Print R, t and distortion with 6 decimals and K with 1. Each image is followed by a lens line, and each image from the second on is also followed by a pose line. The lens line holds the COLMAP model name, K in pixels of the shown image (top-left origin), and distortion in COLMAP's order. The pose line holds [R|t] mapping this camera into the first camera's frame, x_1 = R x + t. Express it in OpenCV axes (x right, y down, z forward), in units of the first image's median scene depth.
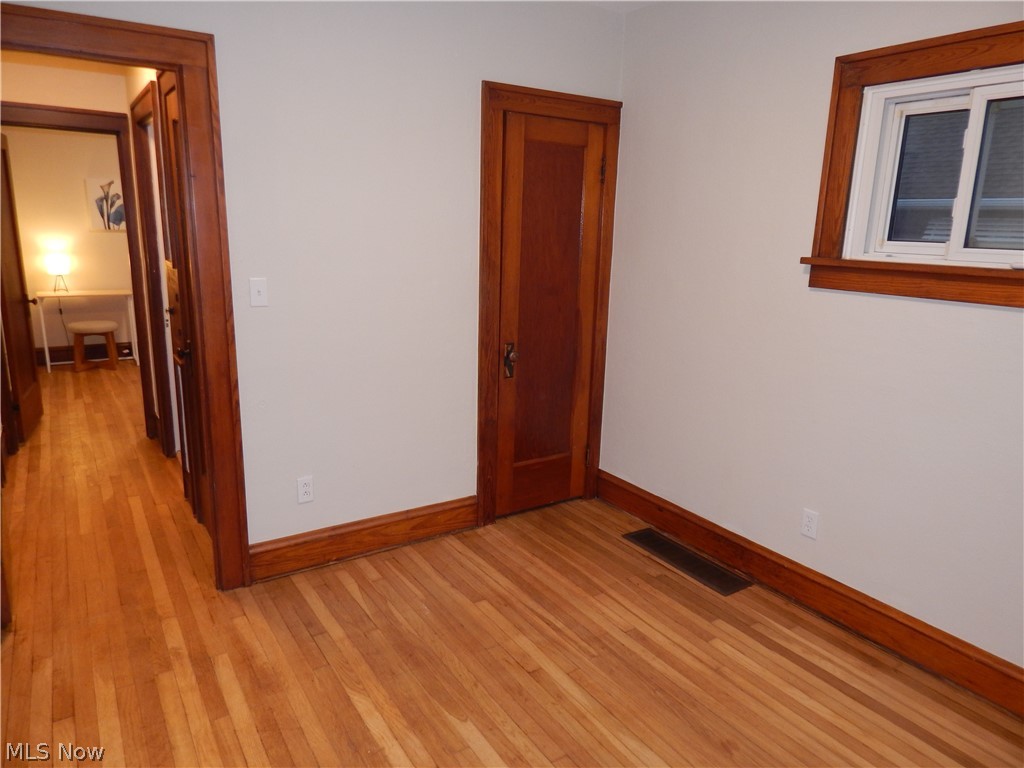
lens RADIAL K [[678.4, 0, 513.4], [0, 678.4, 380.3], [0, 0, 1]] dist [0.004298, -0.007791]
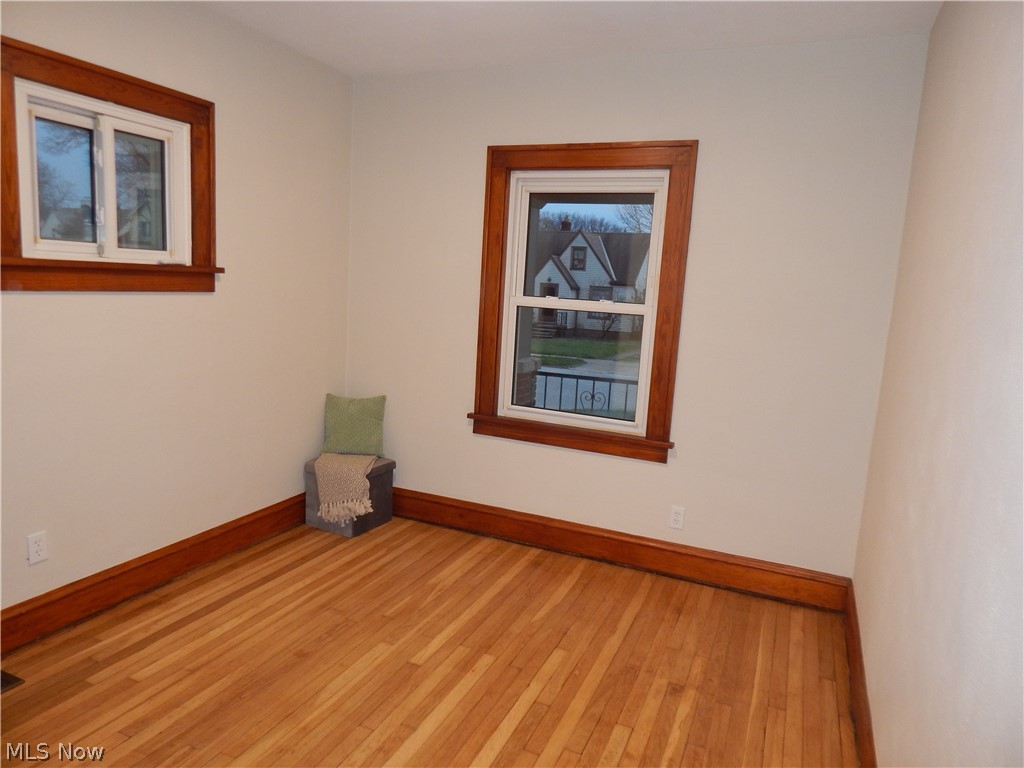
lens RADIAL K [[678.4, 0, 513.4], [0, 678.4, 380.3], [0, 0, 1]] dist [0.004298, -0.007791]
pose [[-0.544427, -0.179383, 0.819403, -0.689078], [0.115753, 0.951453, 0.285199, -0.210457], [-0.830783, 0.250119, -0.497233, 0.967867]]
